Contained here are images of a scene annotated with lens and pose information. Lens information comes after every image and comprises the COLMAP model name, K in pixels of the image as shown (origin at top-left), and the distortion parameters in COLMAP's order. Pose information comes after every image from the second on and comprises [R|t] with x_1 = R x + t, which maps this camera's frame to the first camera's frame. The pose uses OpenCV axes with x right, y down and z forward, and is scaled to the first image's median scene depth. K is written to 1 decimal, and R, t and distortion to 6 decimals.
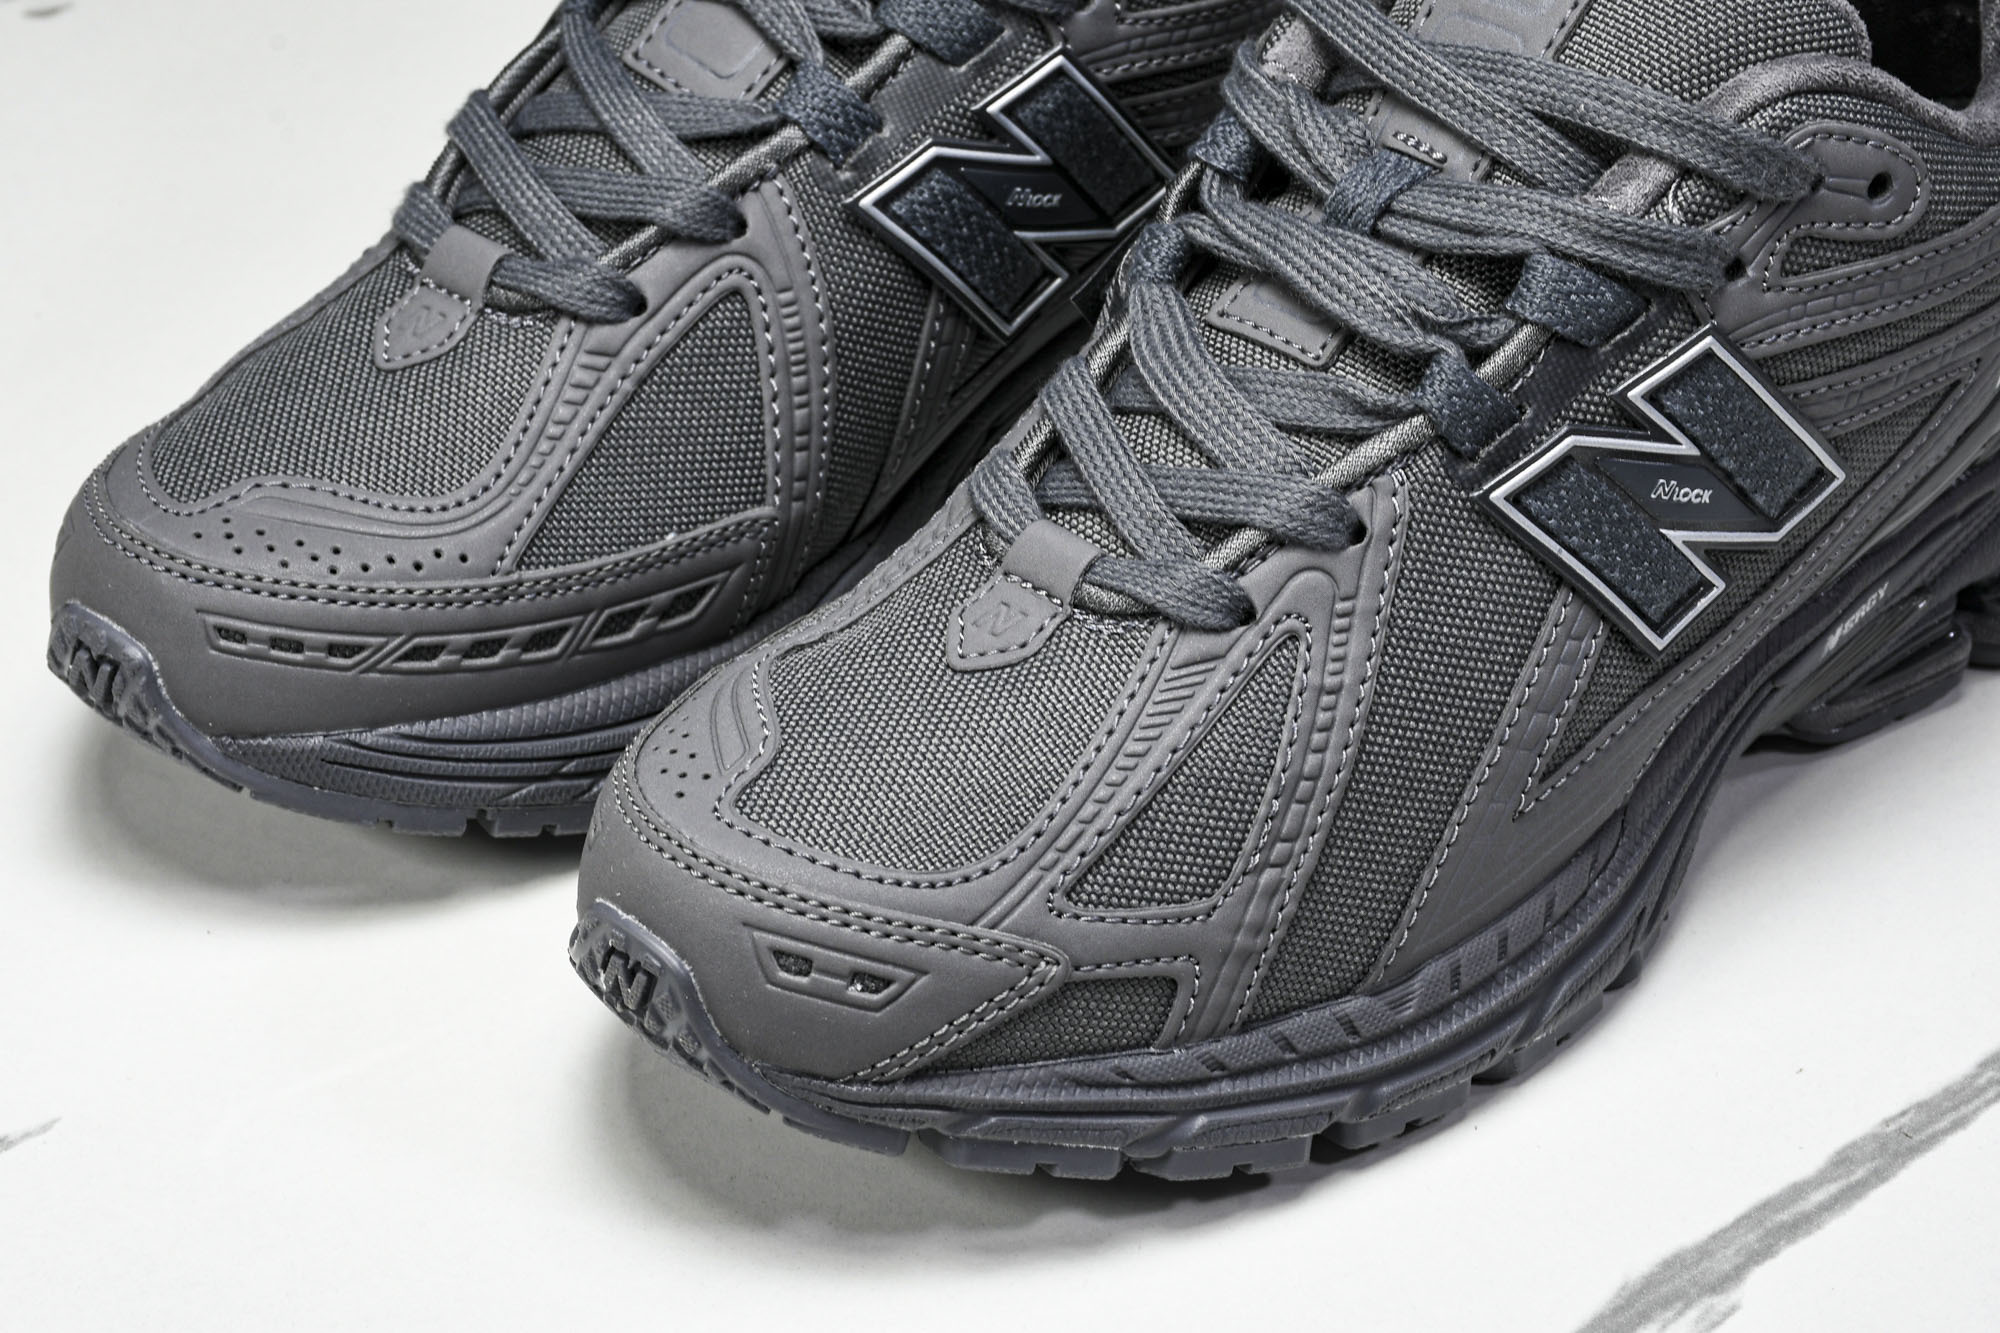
lens RADIAL K [[4886.8, 0, 993.6], [0, 4886.8, 652.6], [0, 0, 1]] dist [0.584138, 0.000000]
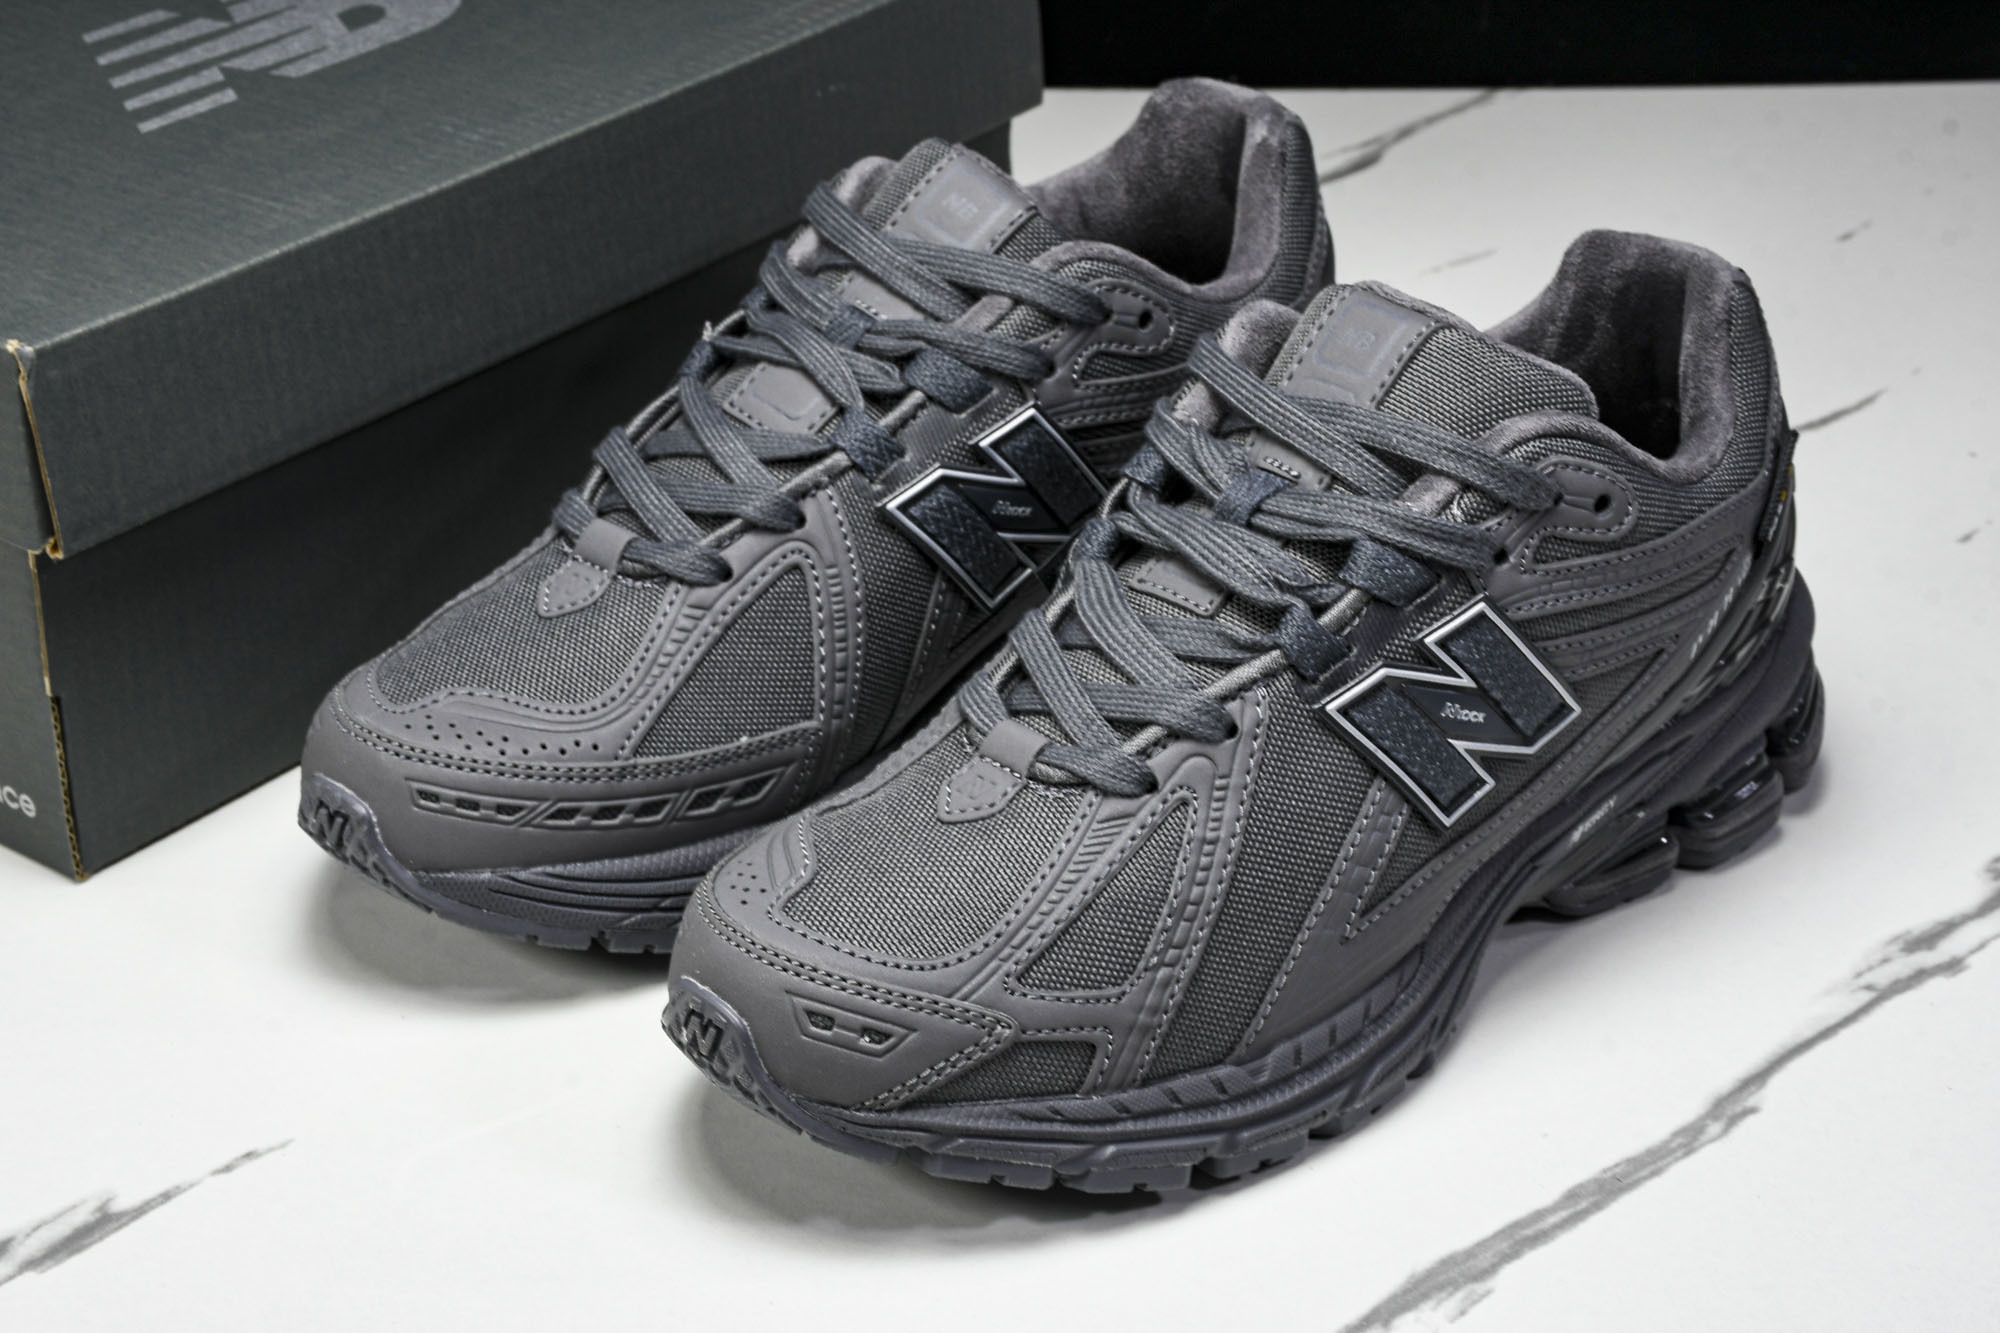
lens RADIAL K [[3939.1, 0, 999.1], [0, 3939.1, 696.4], [0, 0, 1]] dist [0.432554, 0.000000]
pose [[0.999713, 0.023037, -0.006530, 0.014551], [-0.023517, 0.995944, -0.086850, 0.064612], [0.004503, 0.086978, 0.996200, -0.125803]]
